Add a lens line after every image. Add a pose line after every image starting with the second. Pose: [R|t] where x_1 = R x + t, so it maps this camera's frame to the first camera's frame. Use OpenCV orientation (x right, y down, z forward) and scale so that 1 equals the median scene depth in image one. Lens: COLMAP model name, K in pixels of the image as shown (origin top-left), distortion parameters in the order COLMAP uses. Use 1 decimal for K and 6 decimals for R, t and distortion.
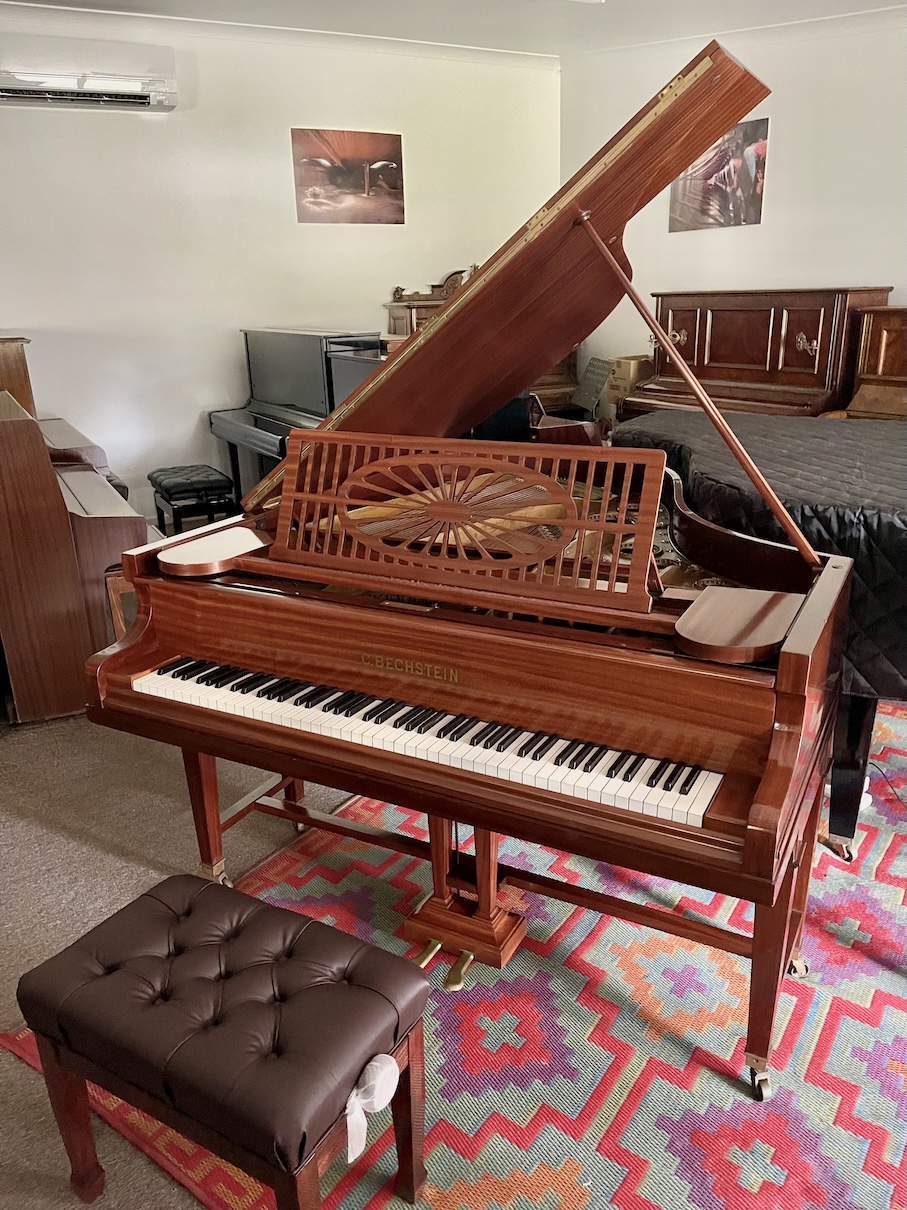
lens RADIAL K [[921.0, 0, 453.5], [0, 921.0, 605.0], [0, 0, 1]] dist [0.054972, -0.075094]
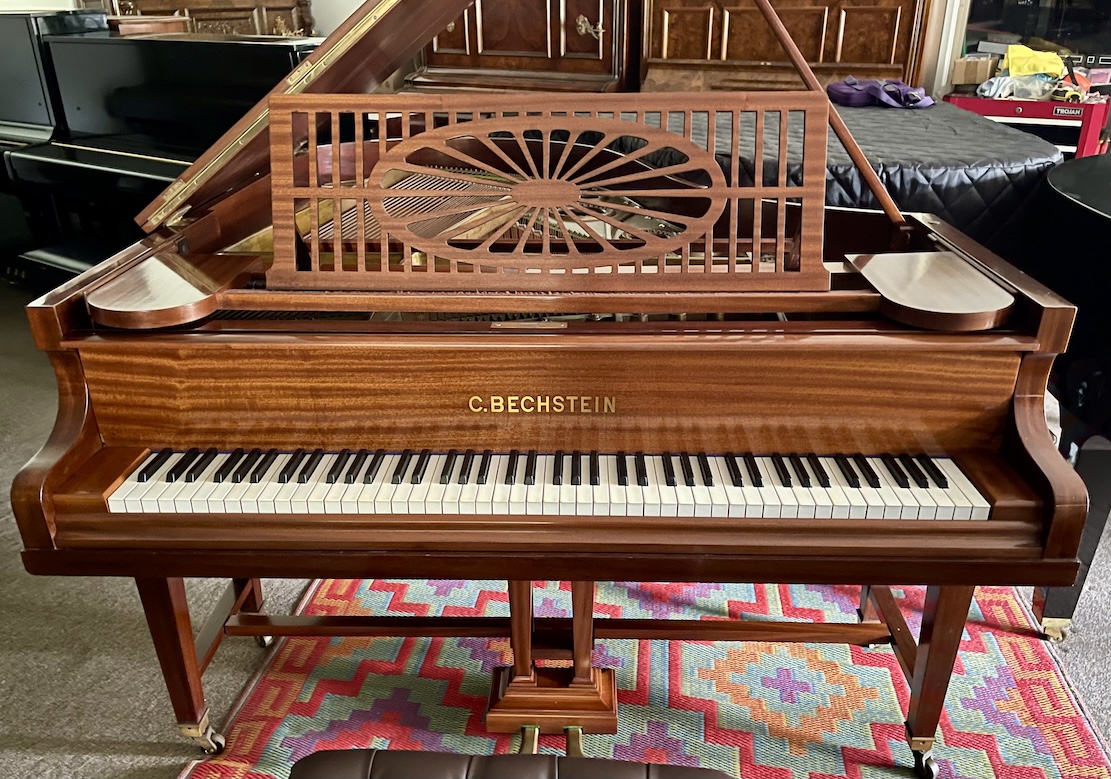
lens RADIAL K [[917.1, 0, 555.4], [0, 917.1, 430.4], [0, 0, 1]] dist [0.029204, -0.002793]
pose [[0.894008, -0.177285, 0.411486, -0.302992], [0.130134, 0.981540, 0.140155, -0.013866], [-0.428737, -0.071751, 0.900576, 0.268806]]
